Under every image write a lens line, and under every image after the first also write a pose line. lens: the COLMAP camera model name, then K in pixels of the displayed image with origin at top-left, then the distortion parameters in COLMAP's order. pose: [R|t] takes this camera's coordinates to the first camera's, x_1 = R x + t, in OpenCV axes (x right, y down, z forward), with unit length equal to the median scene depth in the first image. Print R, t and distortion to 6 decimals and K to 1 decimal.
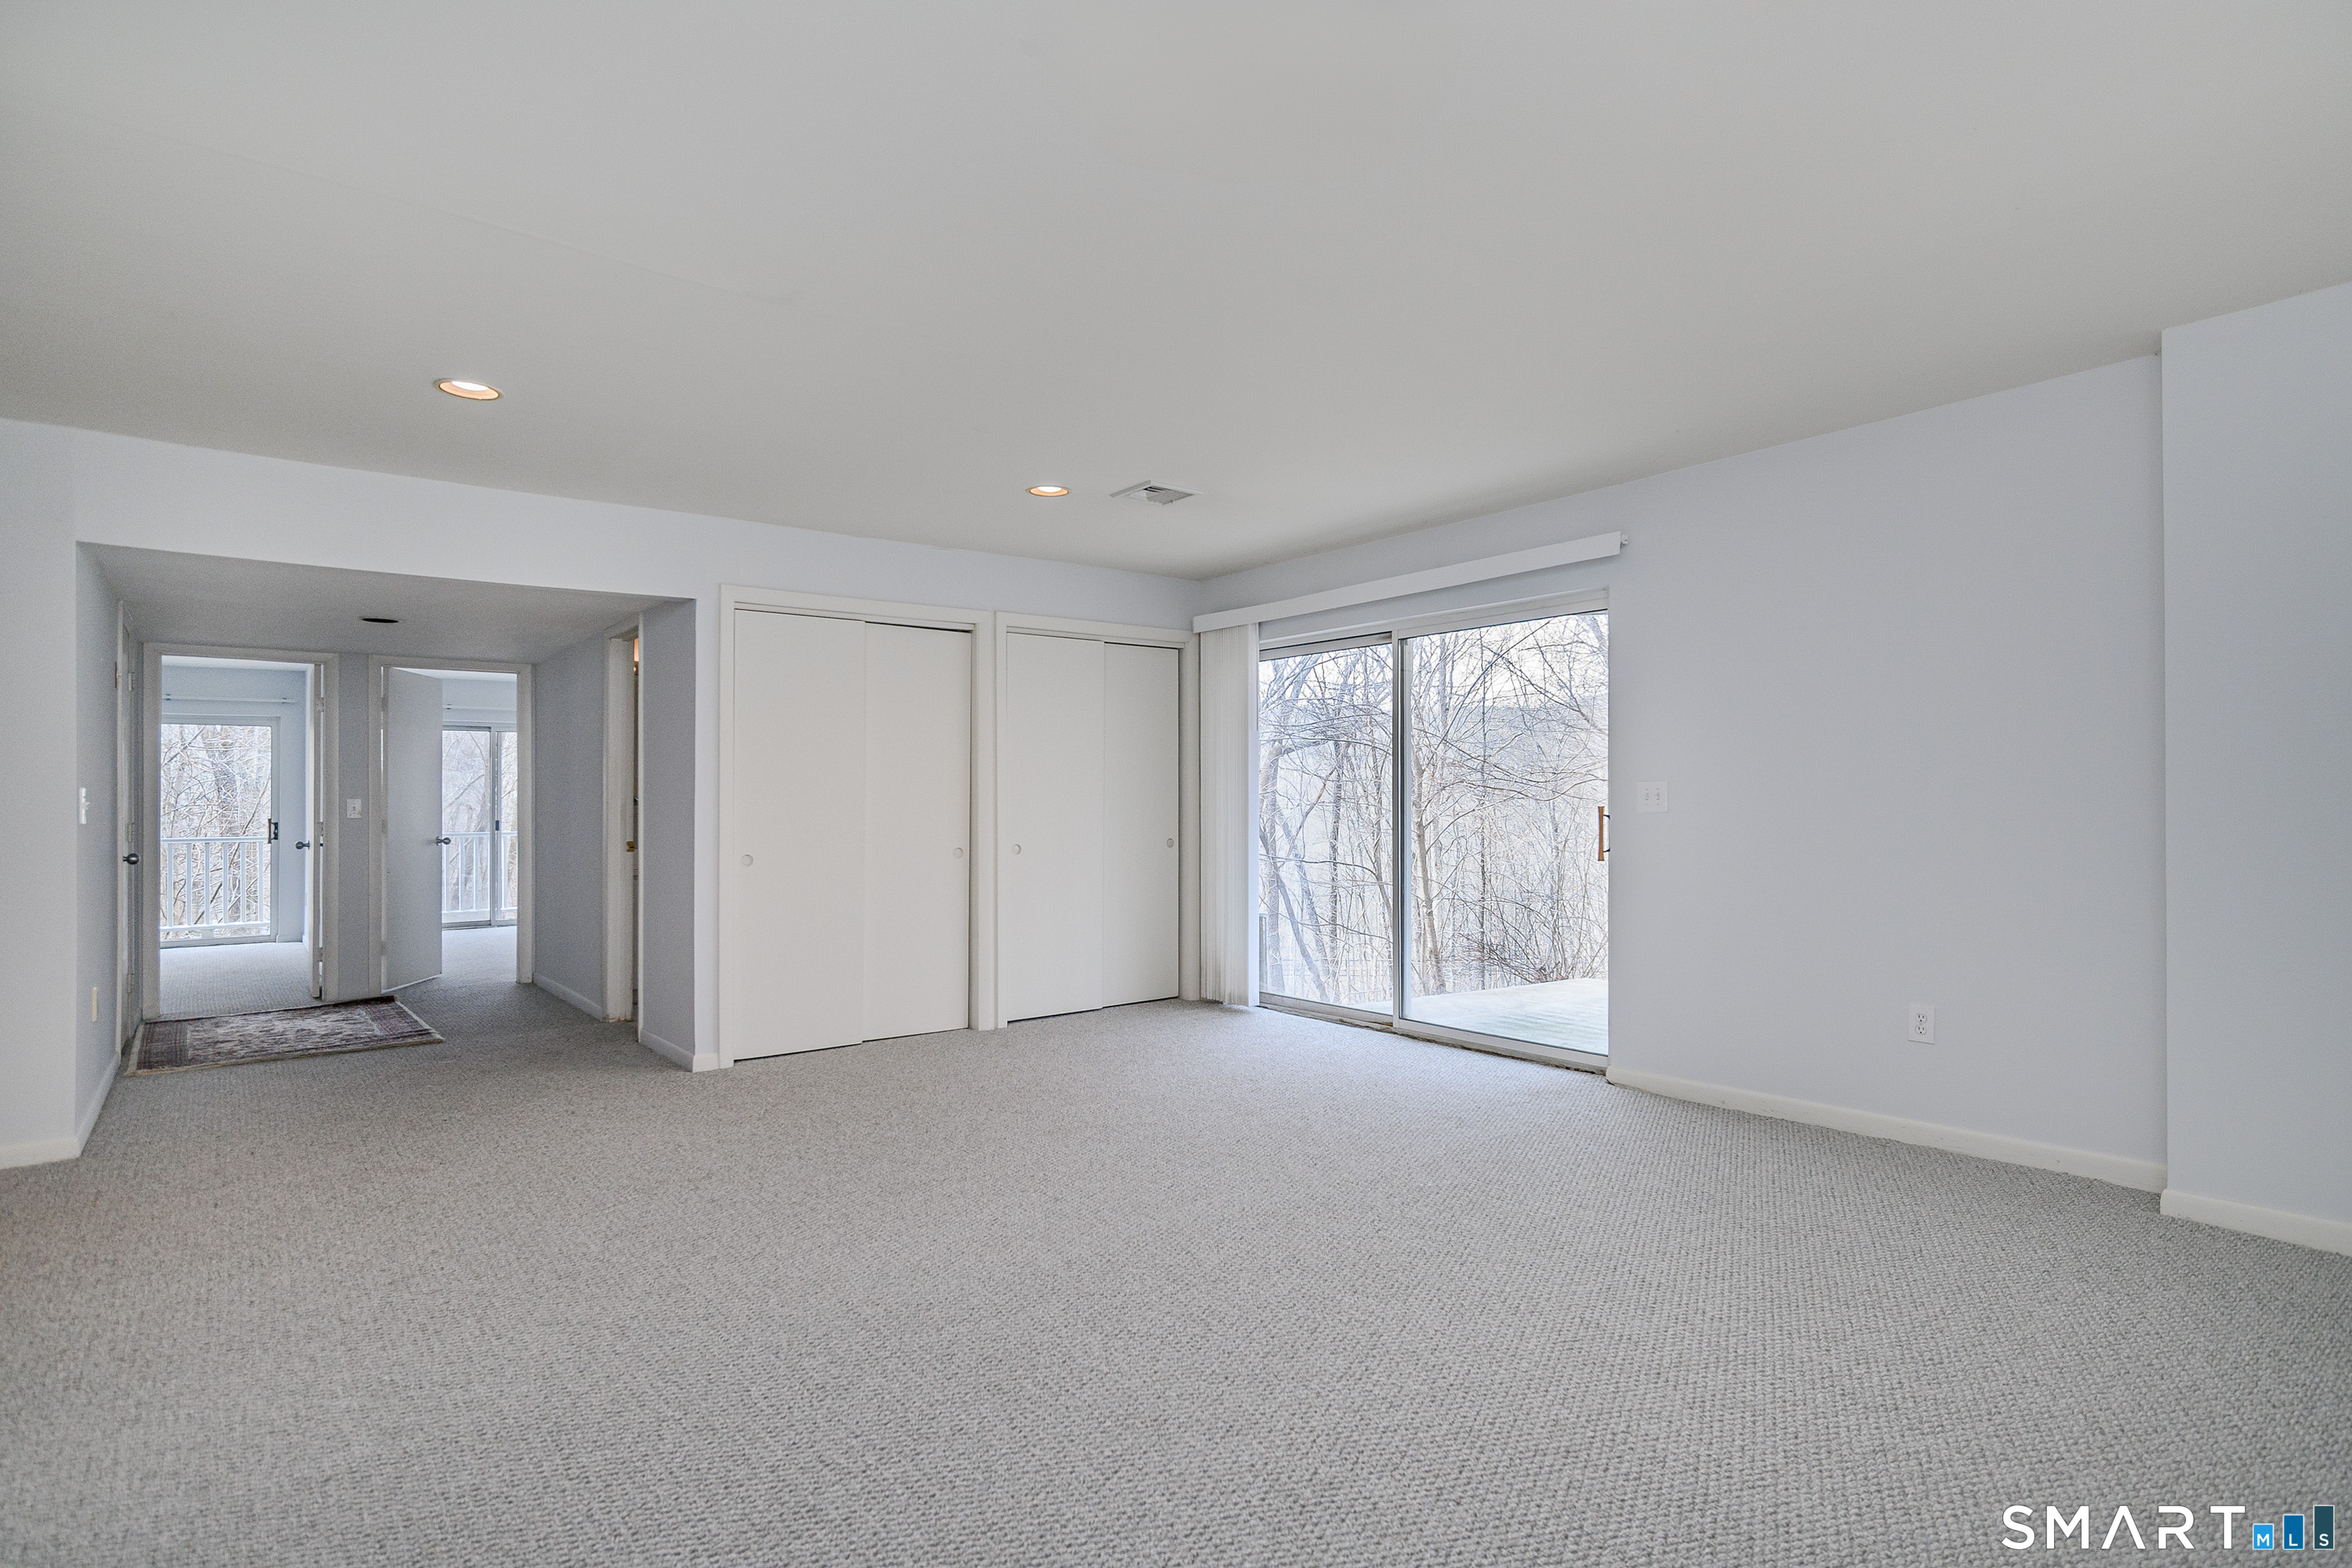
lens RADIAL K [[1204.3, 0, 1174.8], [0, 1204.3, 777.7], [0, 0, 1]] dist [-0.001826, 0.000518]
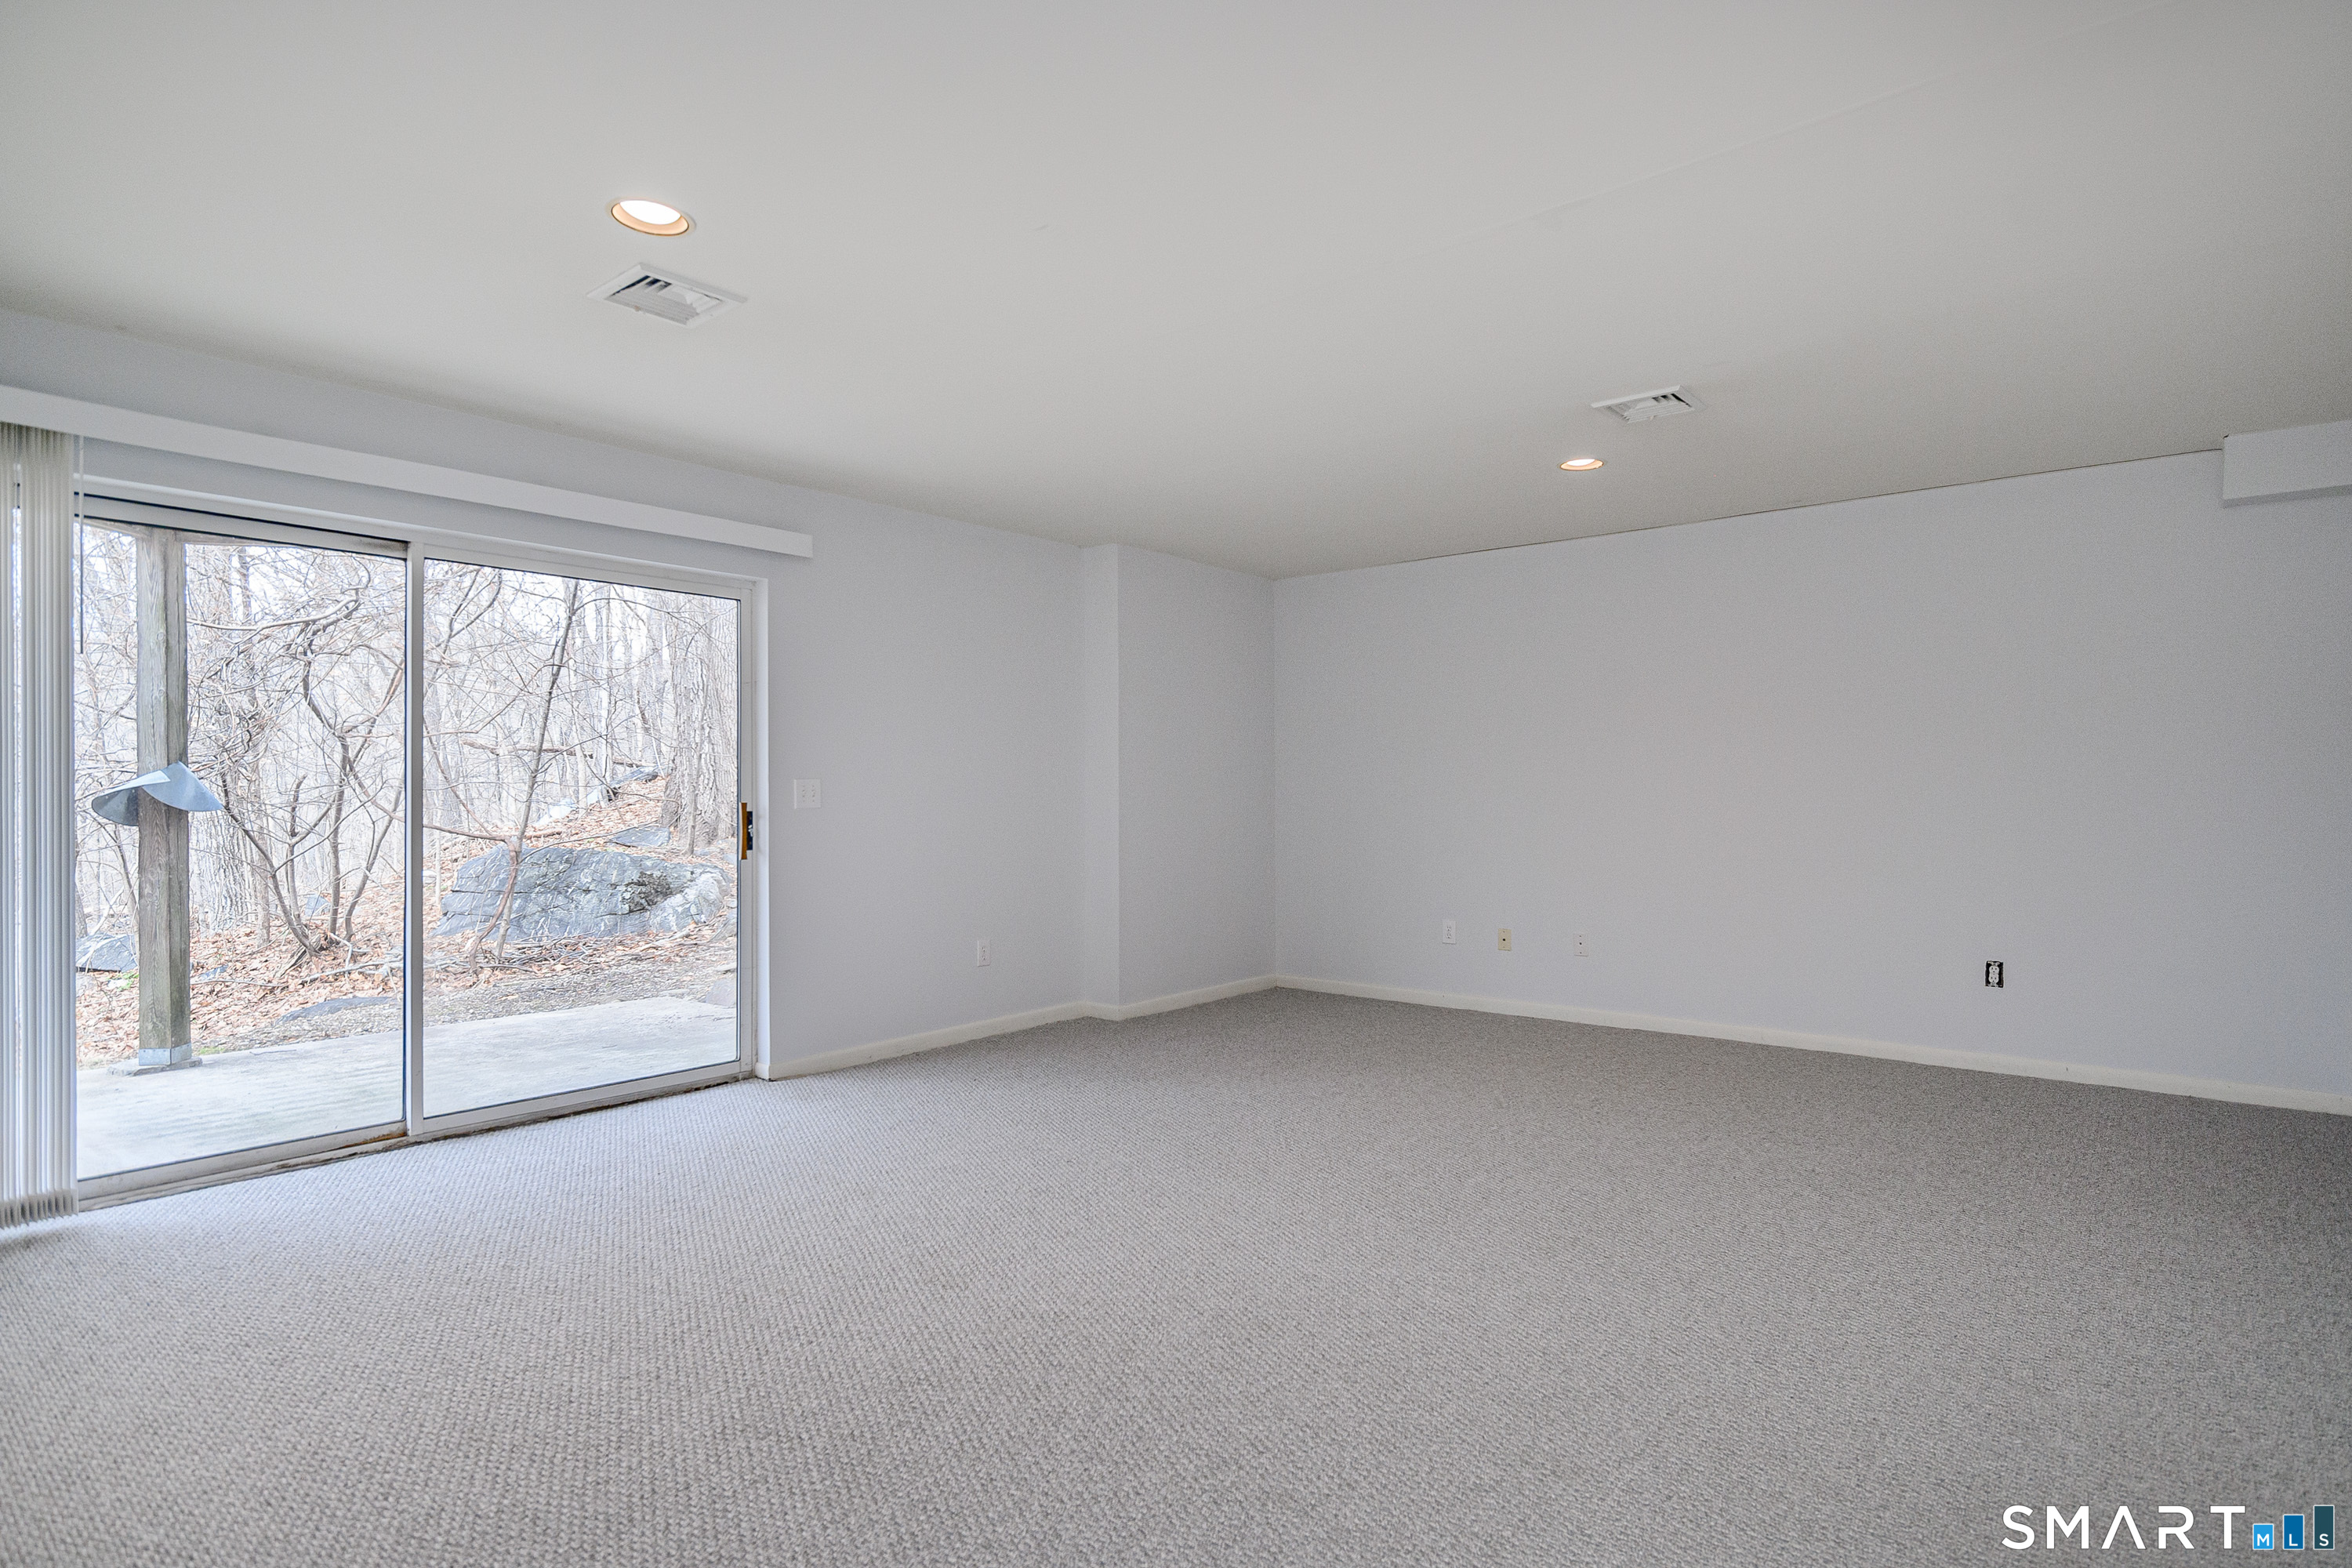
lens RADIAL K [[1204.3, 0, 1171.3], [0, 1204.3, 791.0], [0, 0, 1]] dist [-0.001826, 0.000518]
pose [[-0.209966, 0.004661, 0.977698, -0.556884], [-0.021435, 0.999726, -0.009369, 0.013114], [-0.977474, -0.022924, -0.209809, 0.725726]]
